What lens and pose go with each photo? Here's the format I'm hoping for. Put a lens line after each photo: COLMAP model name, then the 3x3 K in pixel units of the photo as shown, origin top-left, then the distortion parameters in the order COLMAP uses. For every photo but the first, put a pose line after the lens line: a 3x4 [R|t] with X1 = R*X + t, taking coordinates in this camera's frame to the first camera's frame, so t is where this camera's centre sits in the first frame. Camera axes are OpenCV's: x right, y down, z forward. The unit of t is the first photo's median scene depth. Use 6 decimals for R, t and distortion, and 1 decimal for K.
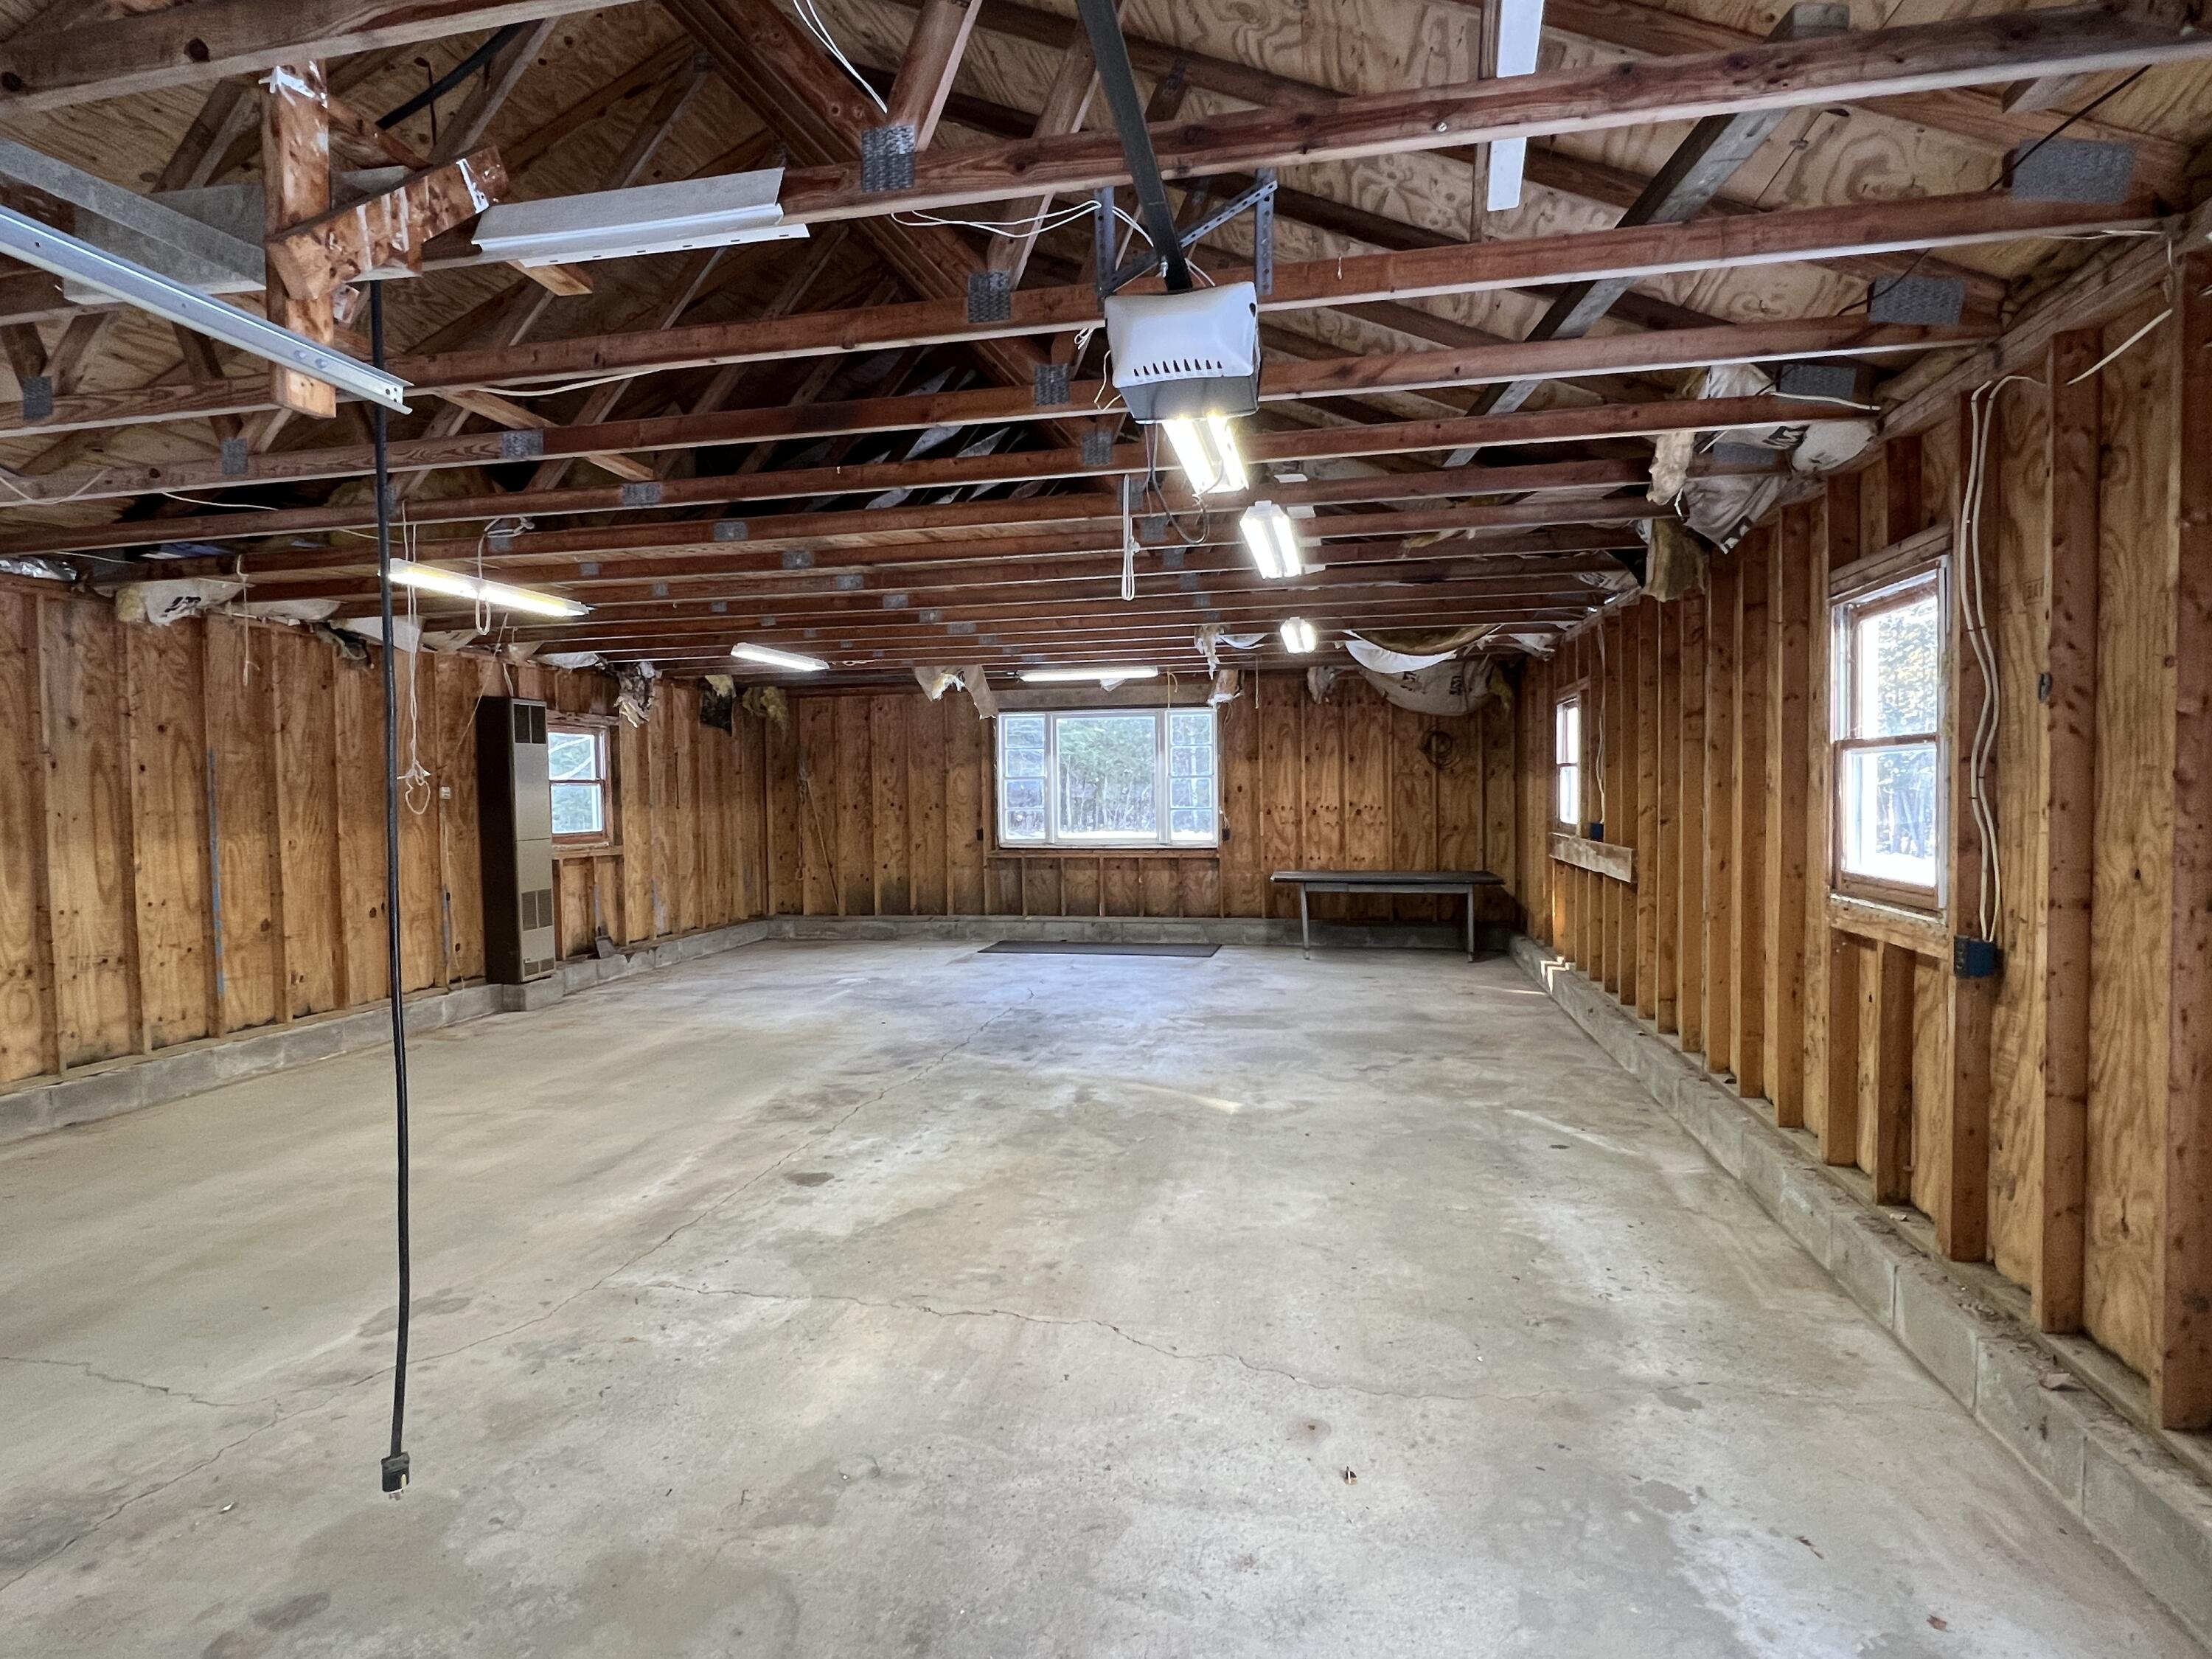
lens RADIAL K [[1102.2, 0, 1107.7], [0, 1102.2, 825.7], [0, 0, 1]] dist [-0.000244, -0.000007]
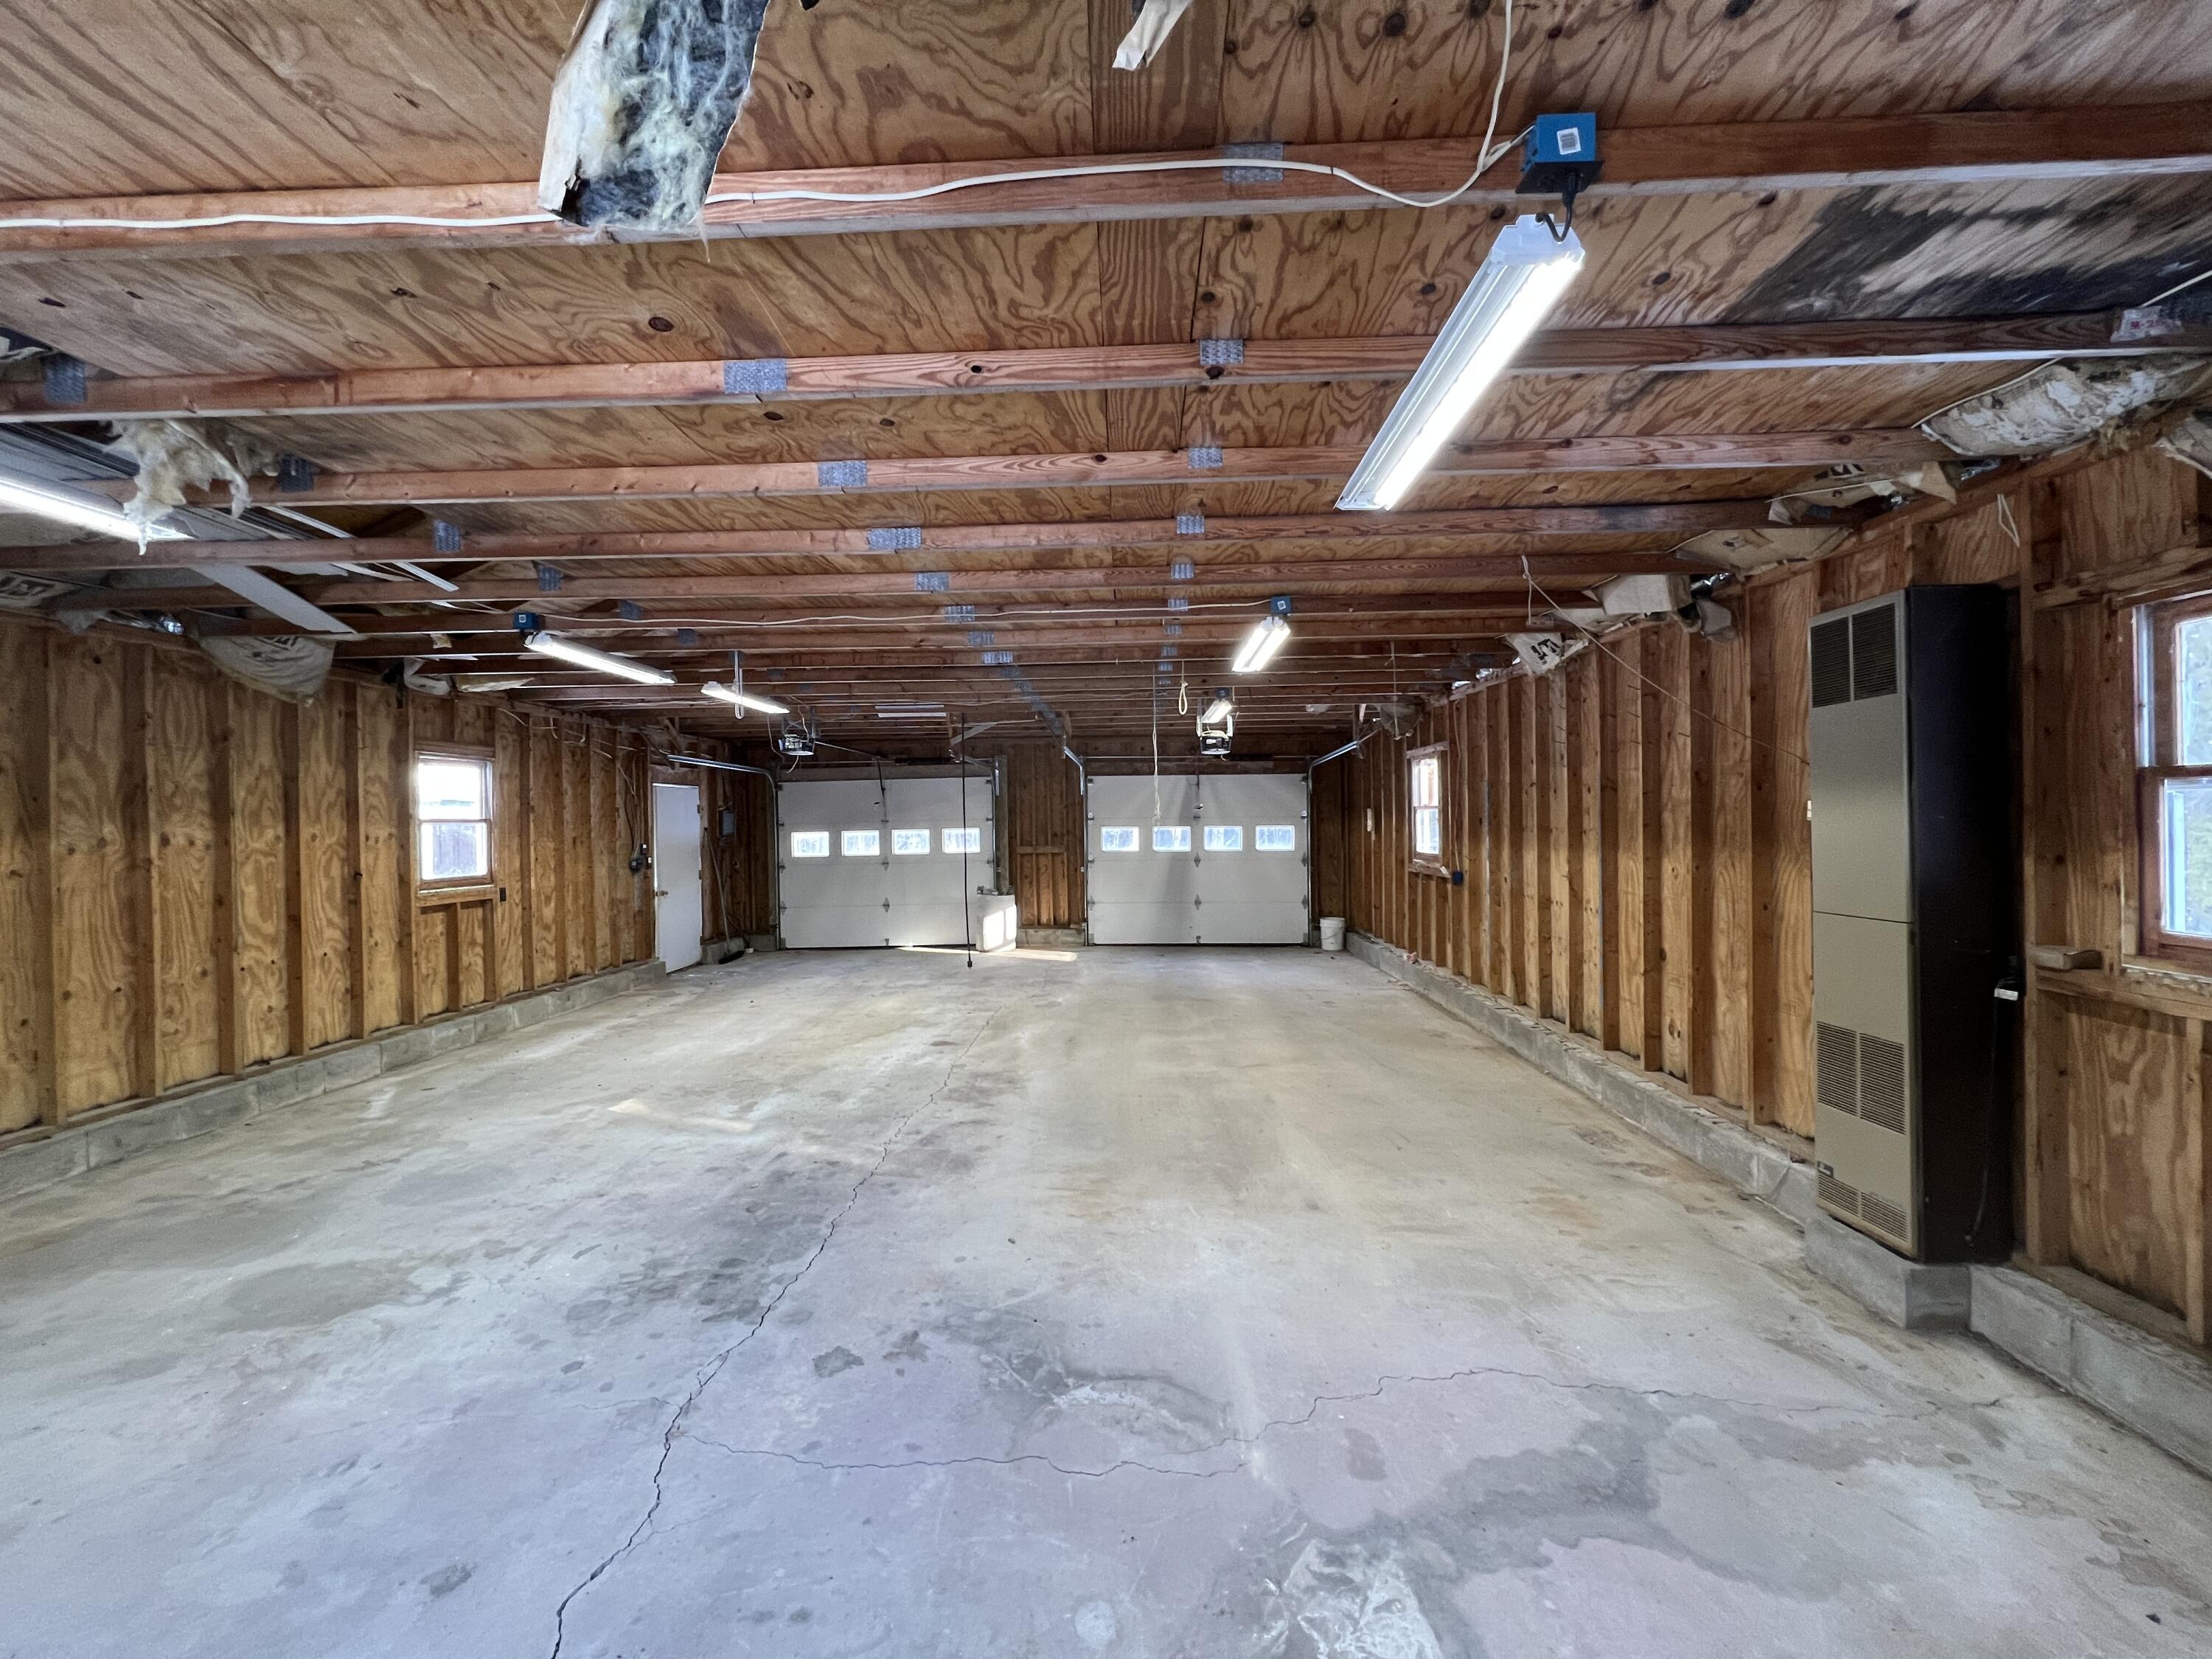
lens RADIAL K [[900.0, 0, 1106.4], [0, 900.0, 828.0], [0, 0, 1]] dist [-0.004539, -0.000158]
pose [[-0.986905, 0.030807, -0.158333, -0.254089], [0.024050, 0.998724, 0.044415, -0.070195], [0.159499, 0.040025, -0.986386, 2.005138]]
